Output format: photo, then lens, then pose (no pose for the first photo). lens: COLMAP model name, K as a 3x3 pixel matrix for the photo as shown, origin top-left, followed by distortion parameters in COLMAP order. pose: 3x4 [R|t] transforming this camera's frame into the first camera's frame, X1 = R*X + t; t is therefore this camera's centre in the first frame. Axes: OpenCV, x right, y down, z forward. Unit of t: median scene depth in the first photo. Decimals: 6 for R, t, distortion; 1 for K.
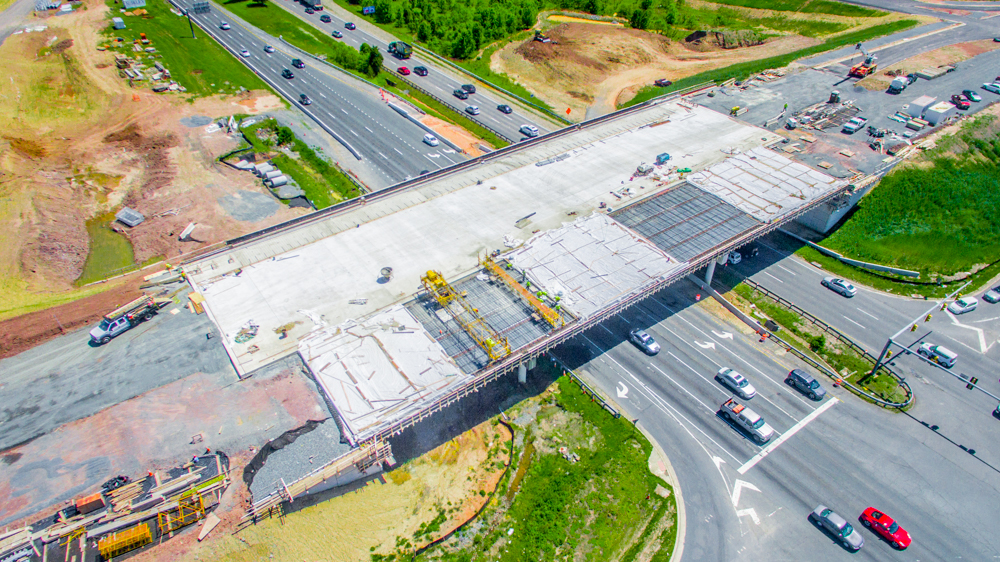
lens RADIAL K [[631.2, 0, 486.4], [0, 631.2, 283.4], [0, 0, 1]] dist [0.005732, 0.001704]
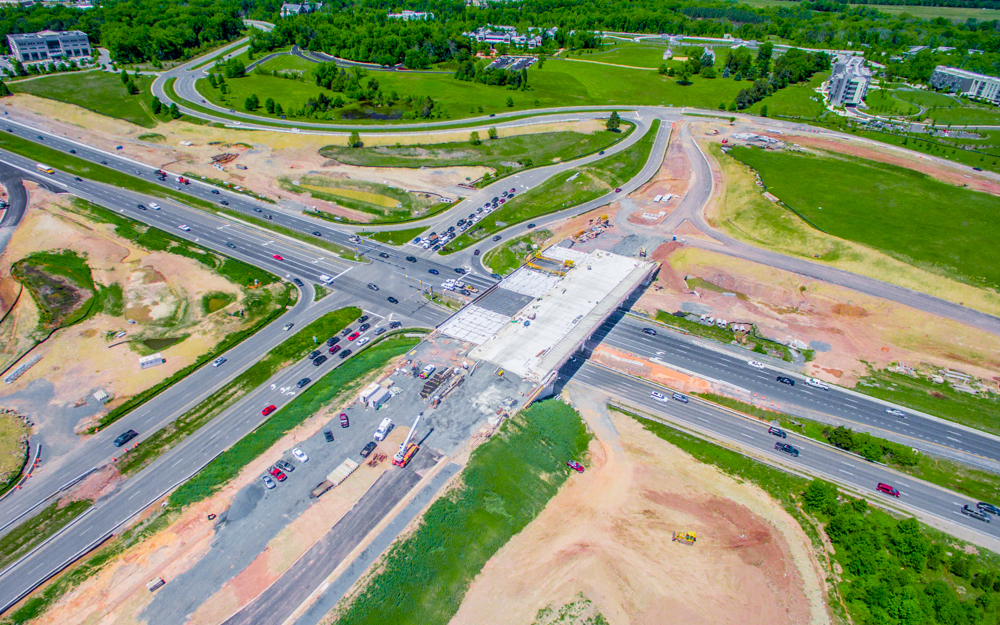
lens RADIAL K [[611.7, 0, 490.6], [0, 611.7, 311.5], [0, 0, 1]] dist [0.008118, 0.000692]
pose [[-0.915920, 0.178487, -0.359490, 0.976955], [-0.266633, 0.398884, 0.877382, -1.703439], [0.299996, 0.899463, -0.317755, 1.424912]]
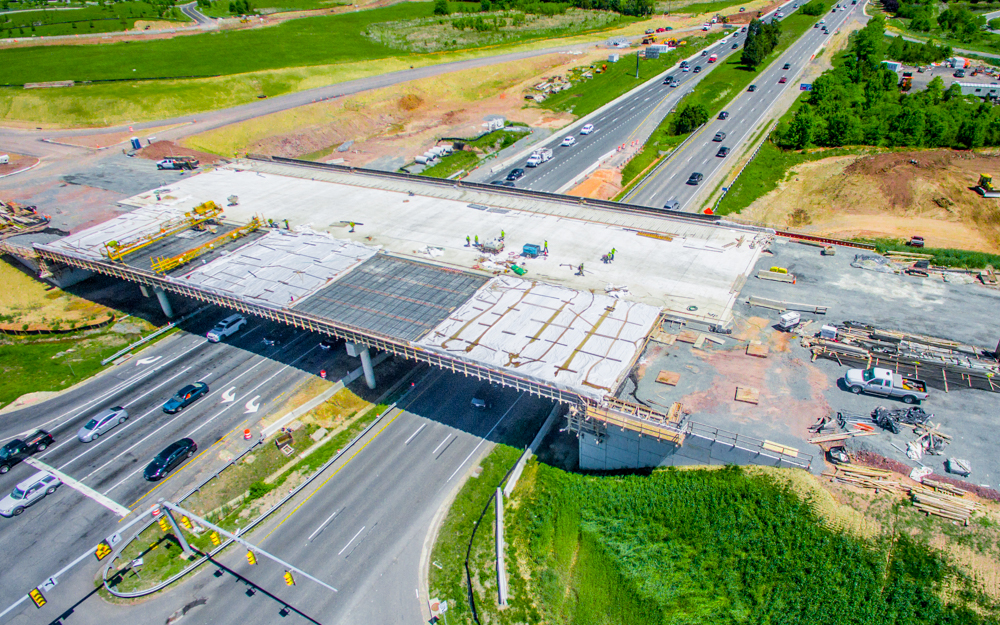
lens RADIAL K [[615.5, 0, 545.7], [0, 615.5, 311.9], [0, 0, 1]] dist [0.008667, 0.001201]
pose [[0.470569, 0.450964, -0.758417, 0.800048], [-0.513177, 0.839083, 0.180523, -0.255896], [0.717785, 0.304253, 0.626271, 0.545781]]
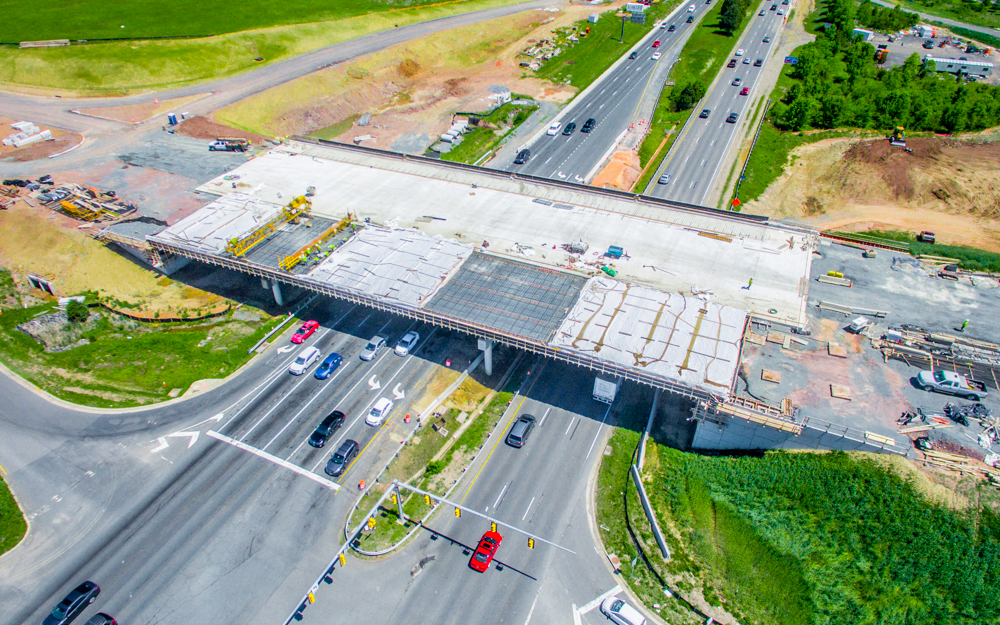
lens RADIAL K [[611.7, 0, 490.6], [0, 611.7, 311.5], [0, 0, 1]] dist [0.008118, 0.000692]
pose [[0.497503, 0.526181, -0.689655, 0.741346], [-0.524621, 0.815660, 0.243868, -0.227255], [0.690843, 0.240483, 0.681839, 0.328753]]
